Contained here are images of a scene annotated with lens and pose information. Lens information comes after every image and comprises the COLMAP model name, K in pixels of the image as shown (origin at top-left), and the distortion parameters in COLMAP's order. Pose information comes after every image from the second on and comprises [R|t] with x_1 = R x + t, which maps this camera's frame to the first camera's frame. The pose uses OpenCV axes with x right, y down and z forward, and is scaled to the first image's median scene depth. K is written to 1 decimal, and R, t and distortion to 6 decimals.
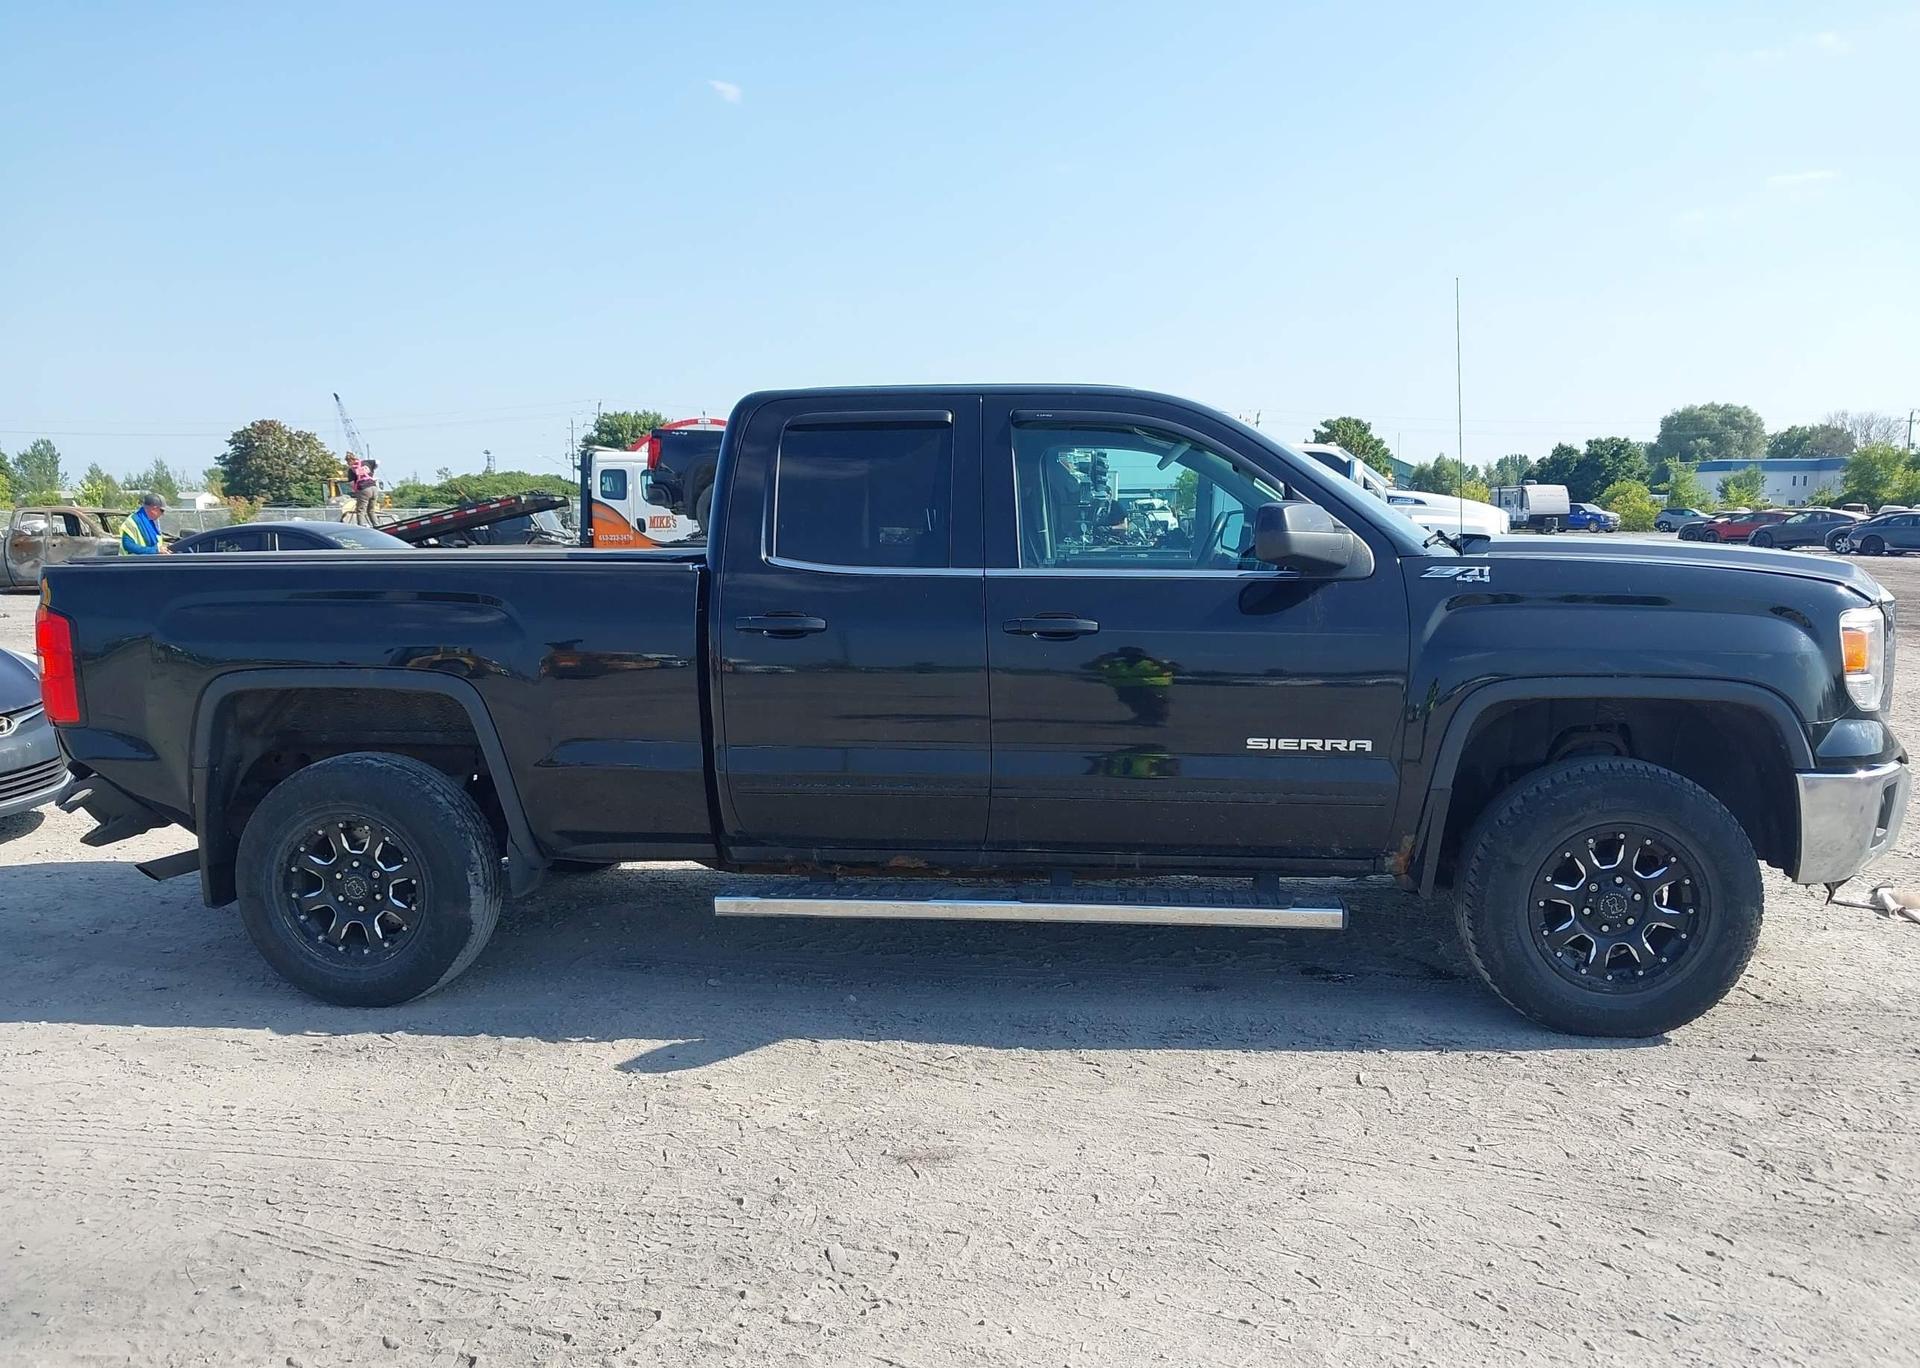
lens RADIAL K [[1543.2, 0, 967.9], [0, 1543.2, 724.6], [0, 0, 1]] dist [0.031164, -0.101172]
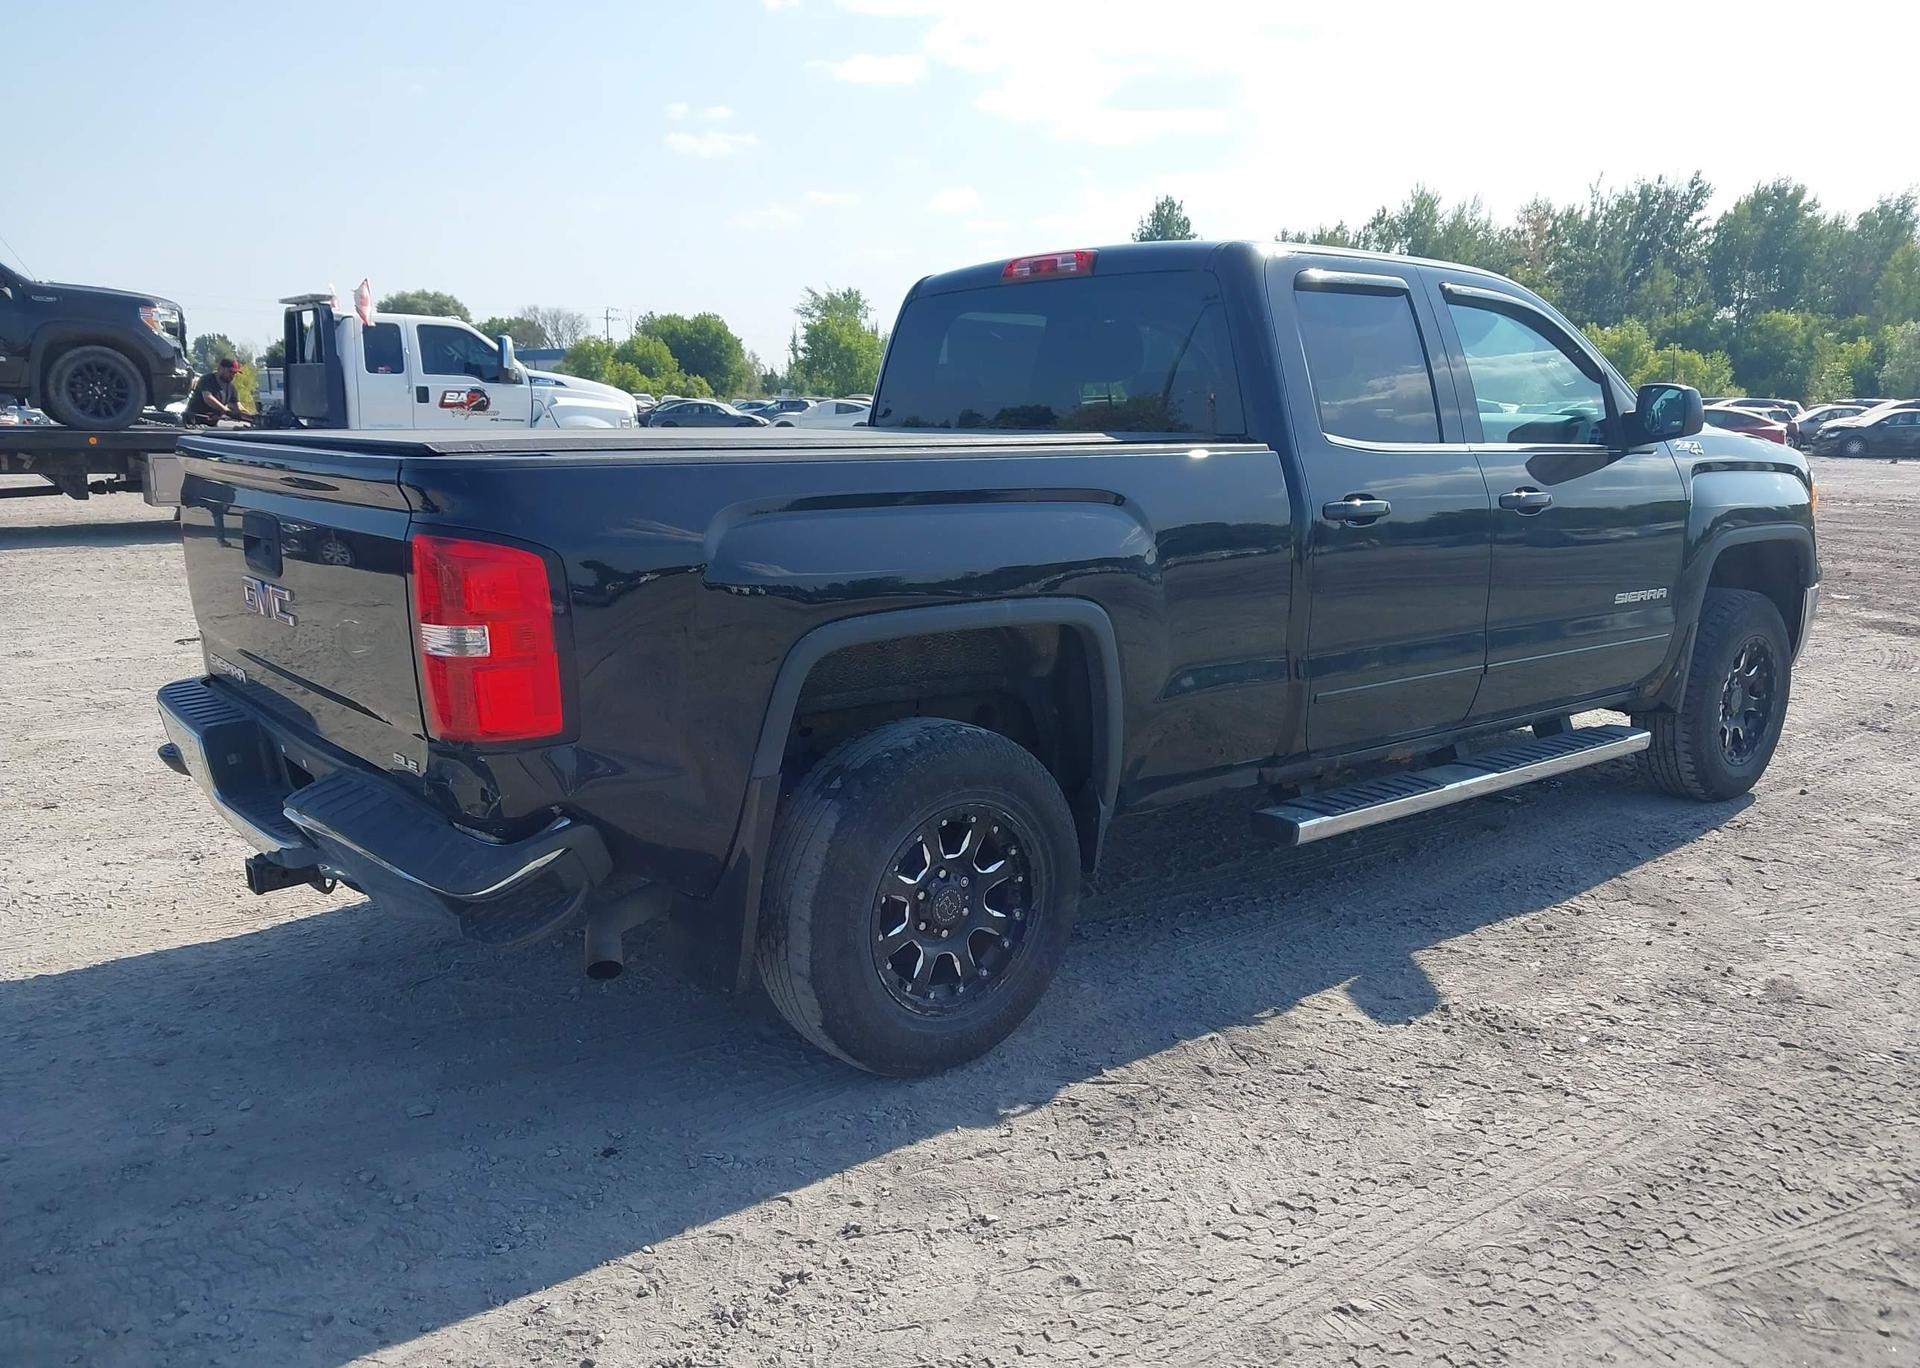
lens RADIAL K [[1576.7, 0, 960.0], [0, 1576.7, 684.0], [0, 0, 1]] dist [-0.019004, -0.003283]
pose [[0.681651, -0.116133, 0.722402, -0.972184], [0.084457, 0.993212, 0.079975, -0.057313], [-0.726787, 0.006497, 0.686833, 0.535063]]
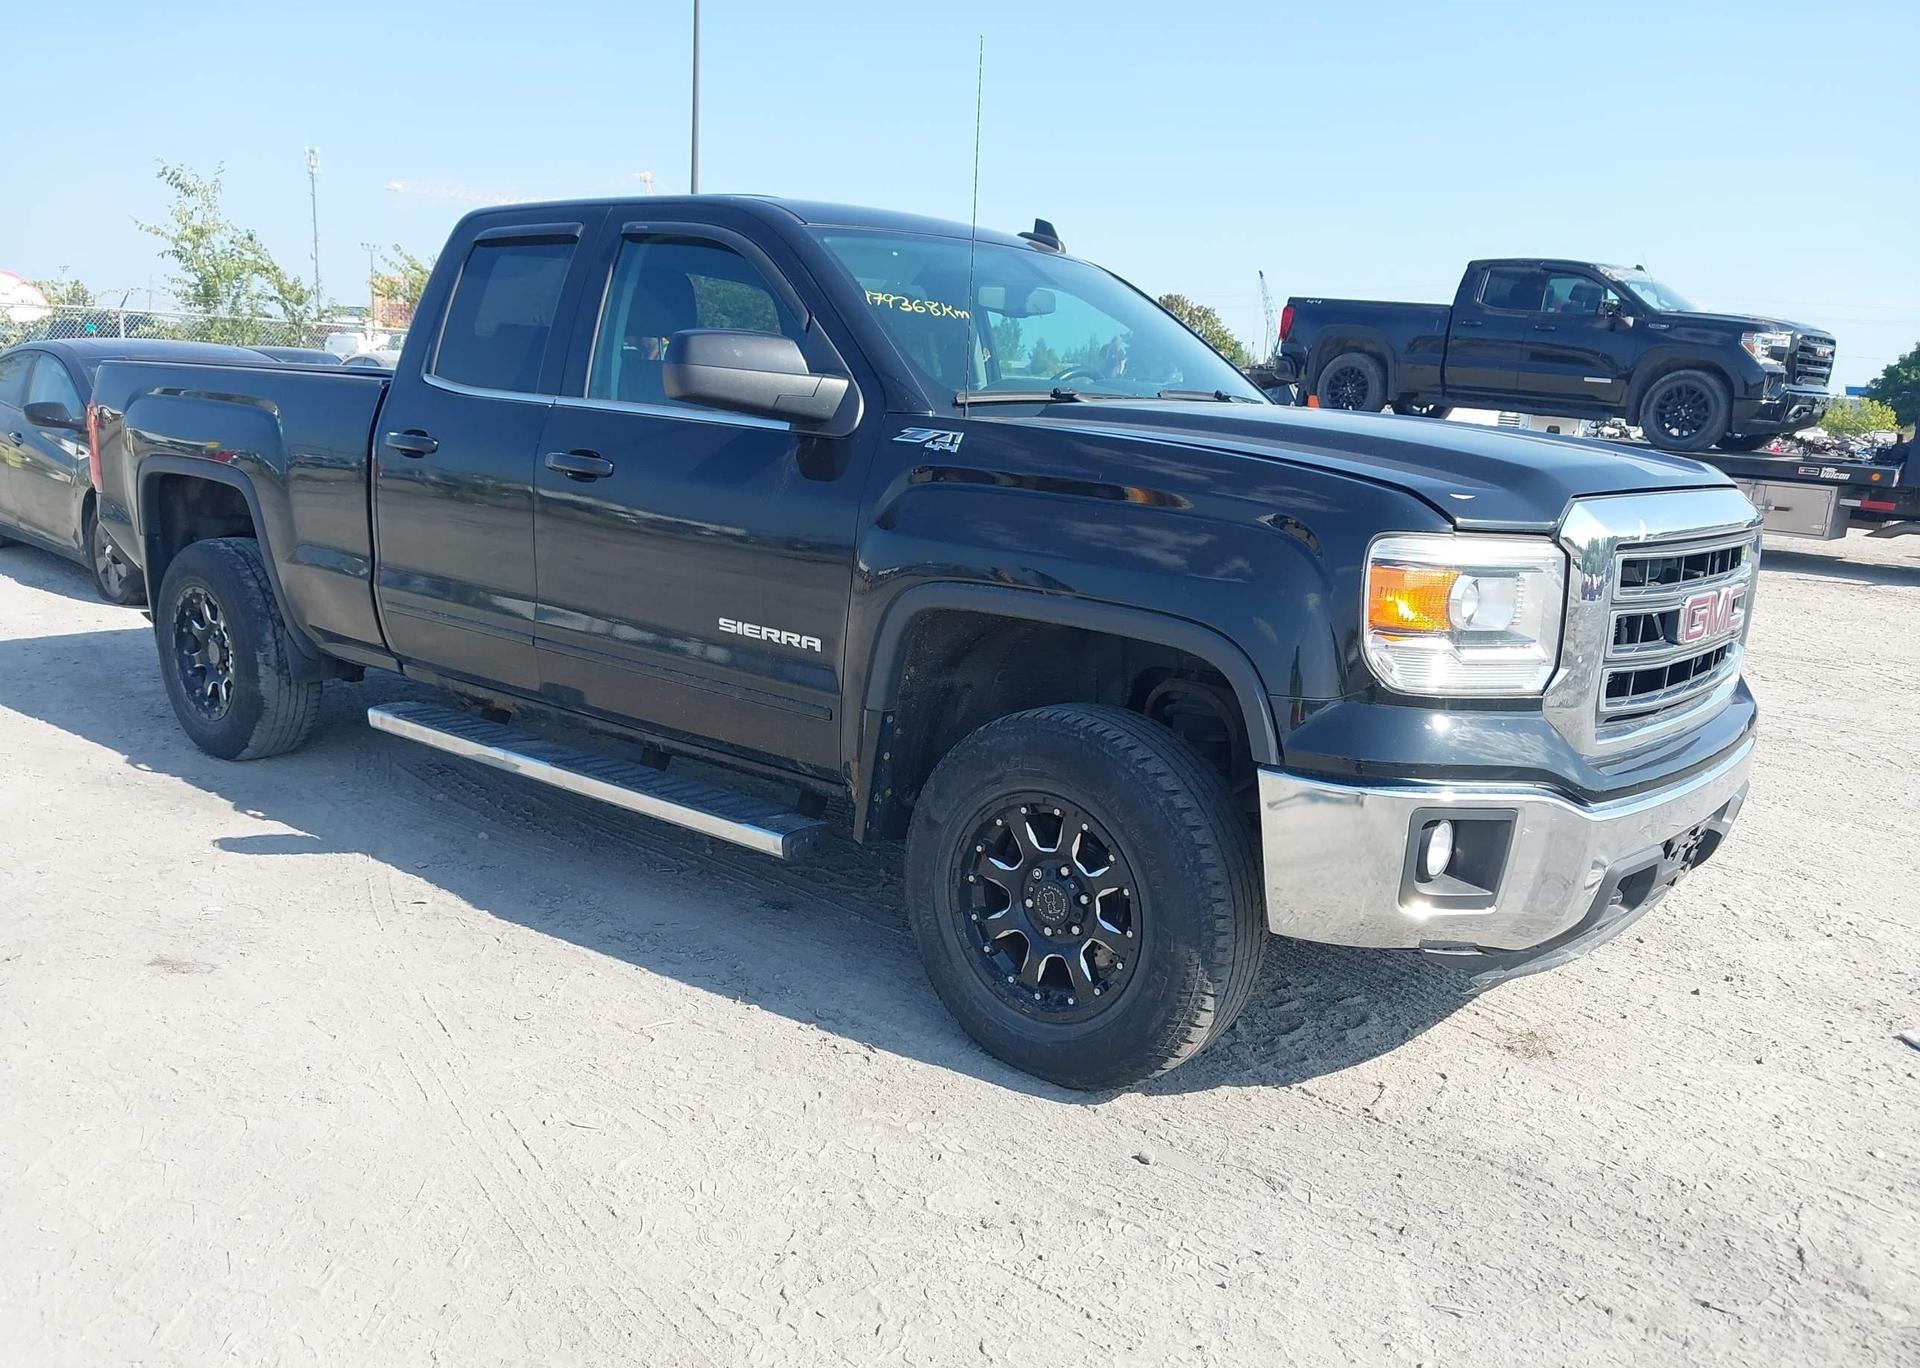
lens RADIAL K [[1521.3, 0, 988.3], [0, 1521.3, 734.0], [0, 0, 1]] dist [0.181337, -0.312079]
pose [[0.833956, 0.168228, -0.525564, 0.744090], [-0.129646, 0.985471, 0.109720, -0.038839], [0.536386, -0.023364, 0.843649, 0.356083]]
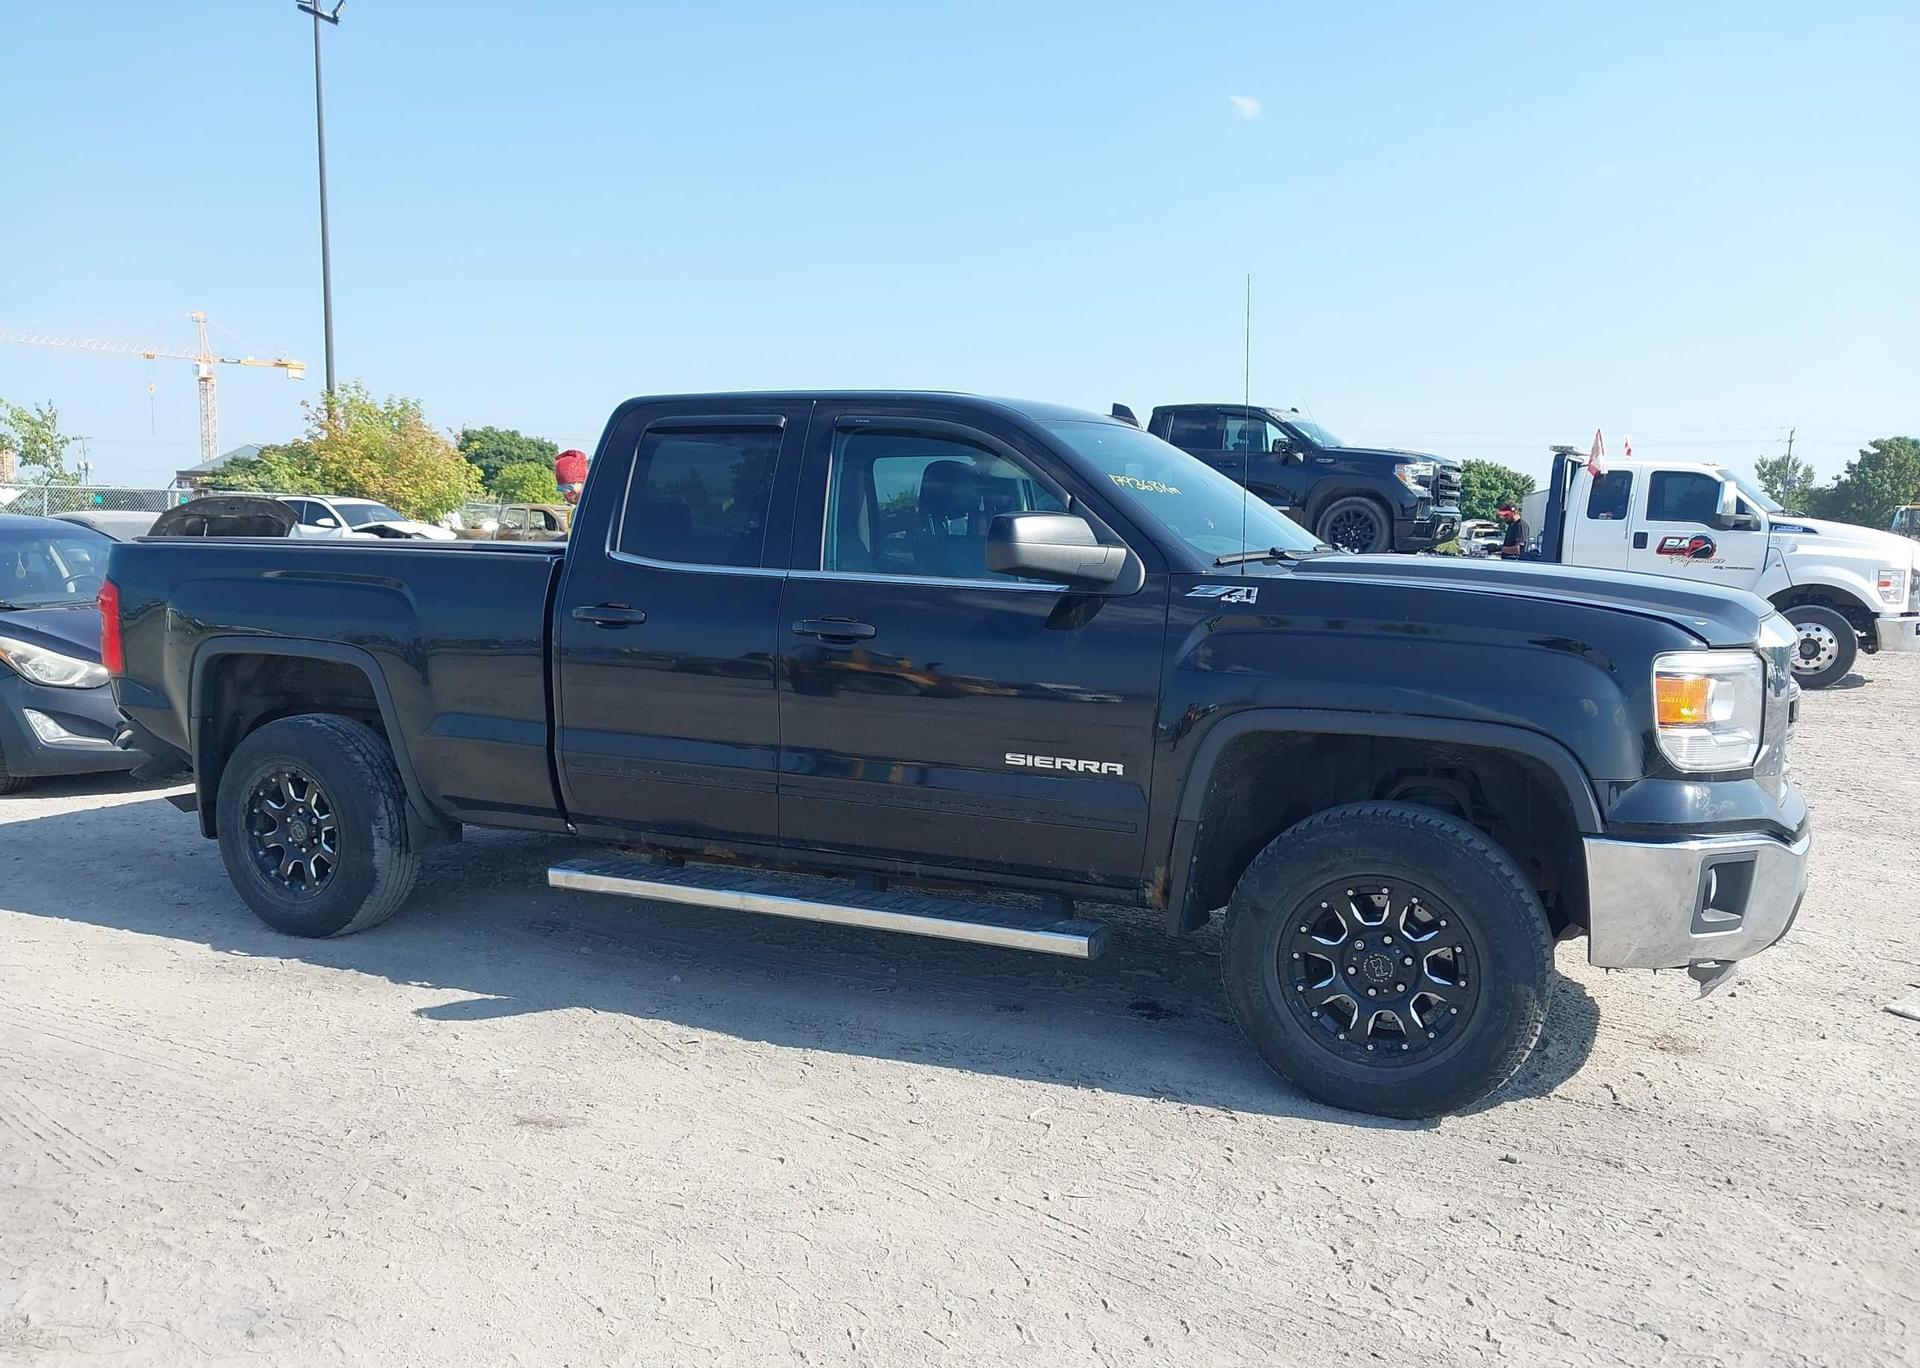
lens RADIAL K [[1564.4, 0, 960.0], [0, 1564.4, 684.0], [0, 0, 1]] dist [0.045064, -0.097875]
pose [[0.947094, 0.056943, -0.315864, 0.453883], [-0.068612, 0.997306, -0.025936, -0.006943], [0.313536, 0.046236, 0.948450, 0.047610]]
